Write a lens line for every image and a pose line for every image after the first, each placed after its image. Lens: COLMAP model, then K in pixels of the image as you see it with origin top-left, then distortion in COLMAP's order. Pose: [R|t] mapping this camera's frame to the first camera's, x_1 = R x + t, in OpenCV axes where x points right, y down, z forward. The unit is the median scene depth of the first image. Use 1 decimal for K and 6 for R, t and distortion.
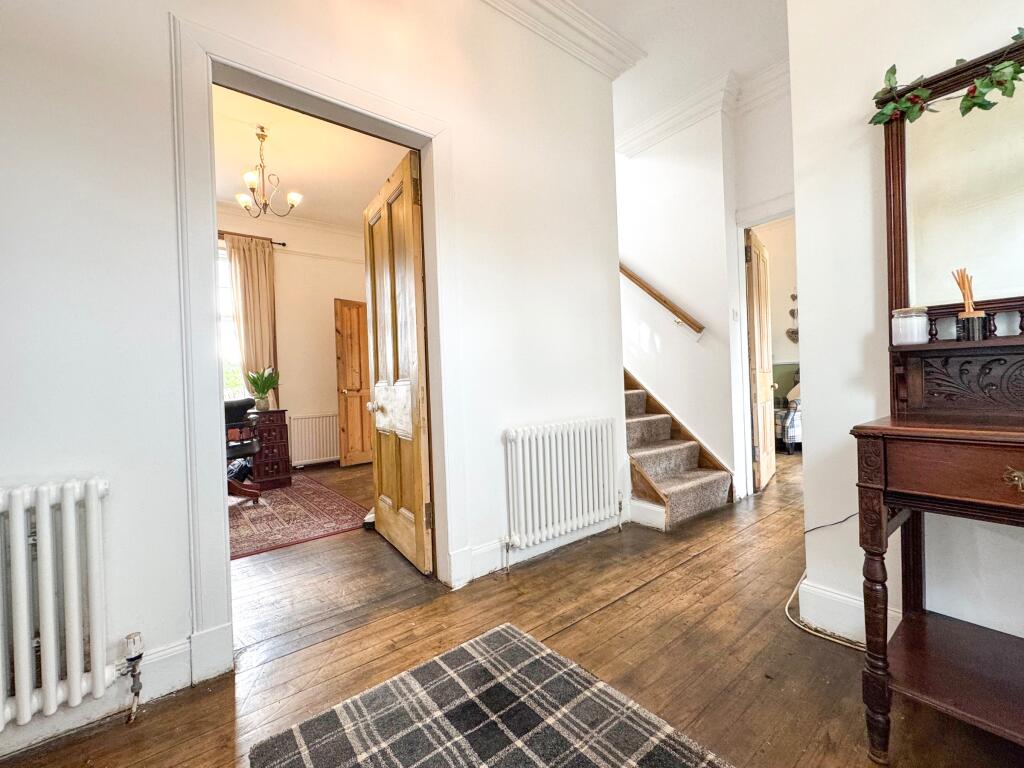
lens RADIAL K [[414.3, 0, 512.0], [0, 414.3, 384.0], [0, 0, 1]] dist [-0.002567, 0.001270]
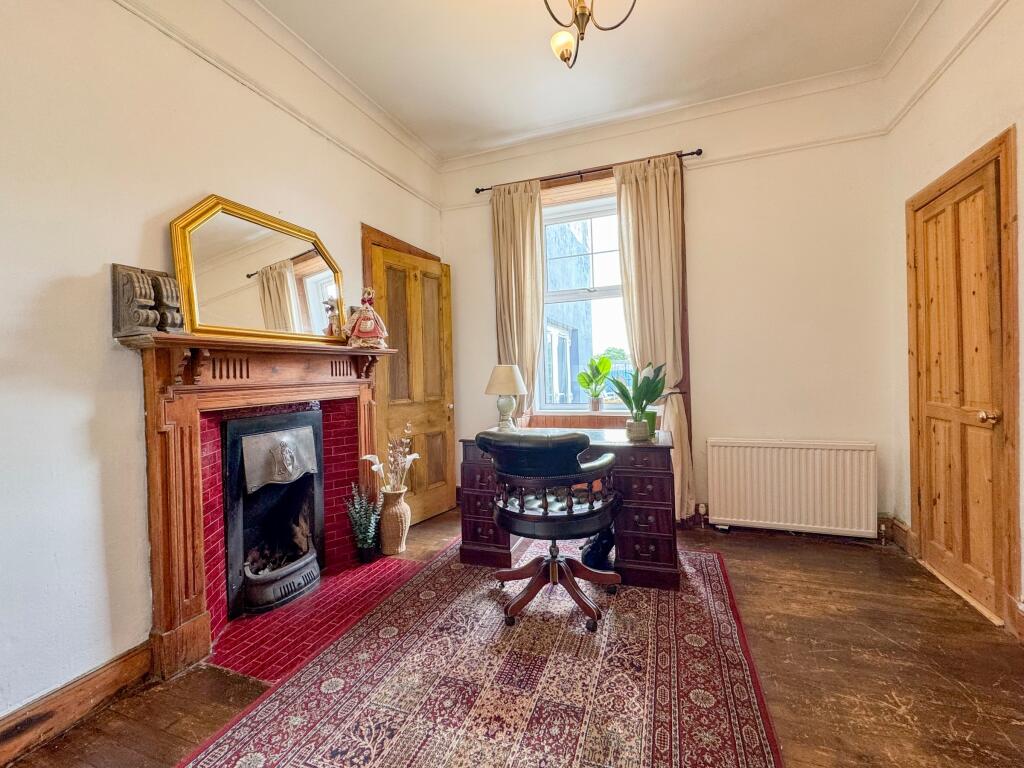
lens RADIAL K [[414.3, 0, 512.0], [0, 414.3, 384.0], [0, 0, 1]] dist [-0.002567, 0.001270]
pose [[0.474789, 0.029525, -0.879604, -0.182792], [0.010143, 0.999187, 0.039014, -0.040344], [0.880041, -0.027445, 0.474103, 0.583145]]
